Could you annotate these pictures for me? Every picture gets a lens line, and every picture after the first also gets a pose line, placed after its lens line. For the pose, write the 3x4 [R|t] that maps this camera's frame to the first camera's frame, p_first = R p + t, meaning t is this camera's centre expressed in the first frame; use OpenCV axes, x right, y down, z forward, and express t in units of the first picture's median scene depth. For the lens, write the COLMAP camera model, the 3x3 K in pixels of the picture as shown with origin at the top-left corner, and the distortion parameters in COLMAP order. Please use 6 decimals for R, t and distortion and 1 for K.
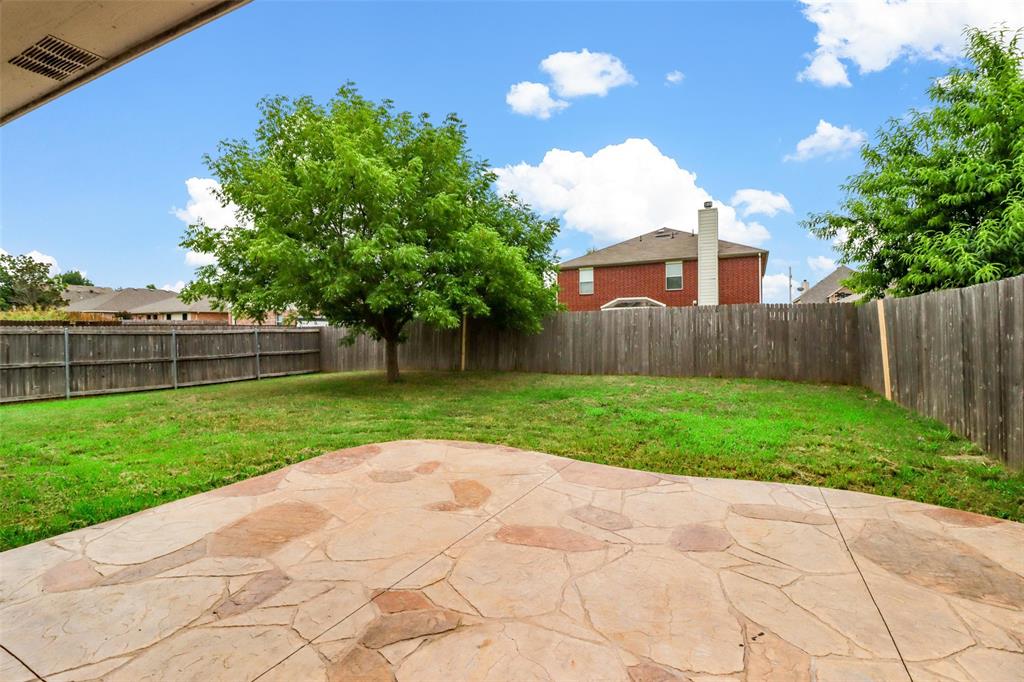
lens RADIAL K [[472.7, 0, 512.2], [0, 472.7, 336.1], [0, 0, 1]] dist [0.009942, -0.000316]
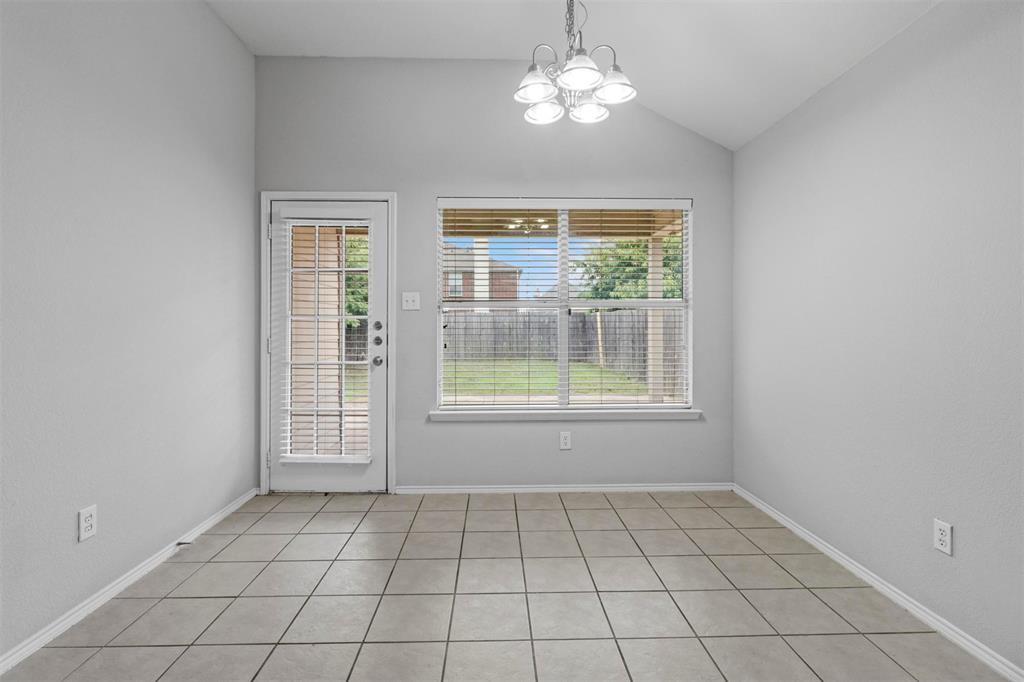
lens RADIAL K [[472.7, 0, 506.2], [0, 472.7, 339.0], [0, 0, 1]] dist [0.009942, -0.000316]
pose [[0.882971, -0.005916, 0.469391, -0.303748], [0.002778, 0.999969, 0.007377, 0.009565], [-0.469420, -0.005210, 0.882960, -0.337794]]
